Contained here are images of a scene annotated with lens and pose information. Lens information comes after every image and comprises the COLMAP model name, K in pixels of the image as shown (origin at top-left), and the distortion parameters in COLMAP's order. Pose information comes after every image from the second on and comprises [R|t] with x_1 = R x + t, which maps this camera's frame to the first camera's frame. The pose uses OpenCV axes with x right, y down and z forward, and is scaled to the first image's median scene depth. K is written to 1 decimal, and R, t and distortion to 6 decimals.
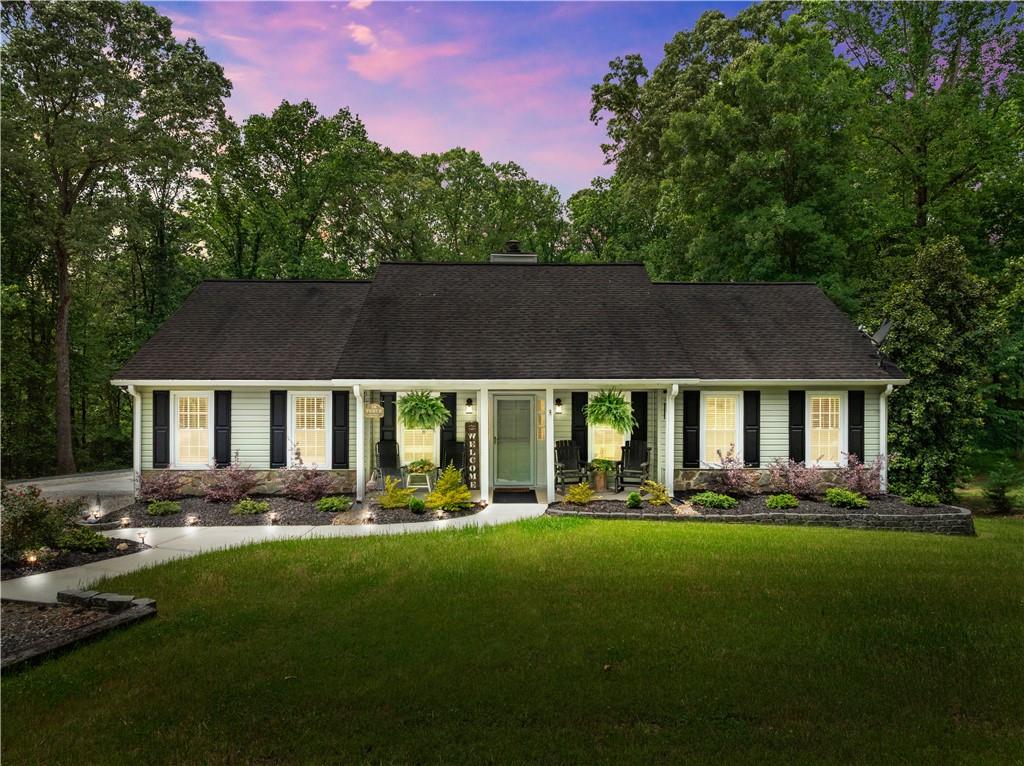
lens RADIAL K [[715.9, 0, 518.7], [0, 715.9, 382.1], [0, 0, 1]] dist [0.001918, -0.001353]
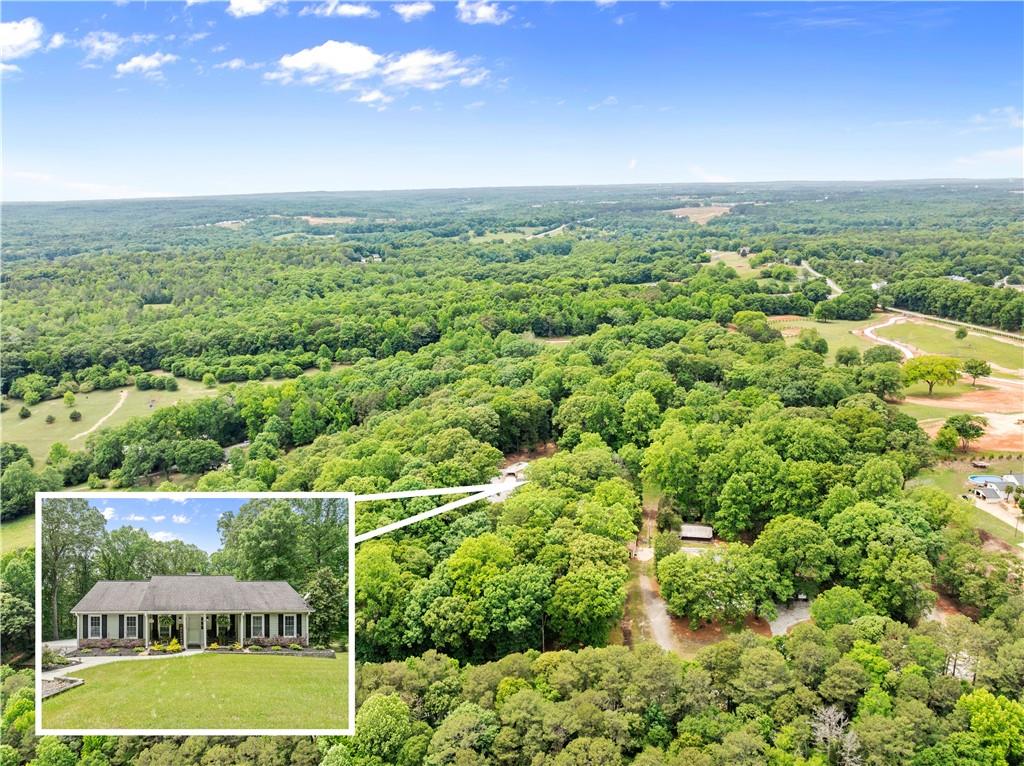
lens RADIAL K [[715.9, 0, 517.2], [0, 715.9, 386.4], [0, 0, 1]] dist [0.001918, -0.001353]
pose [[0.999993, -0.003525, -0.000932, 1.471149], [0.003521, 0.999987, -0.003668, -1.007510], [0.000945, 0.003664, 0.999993, -2.259220]]
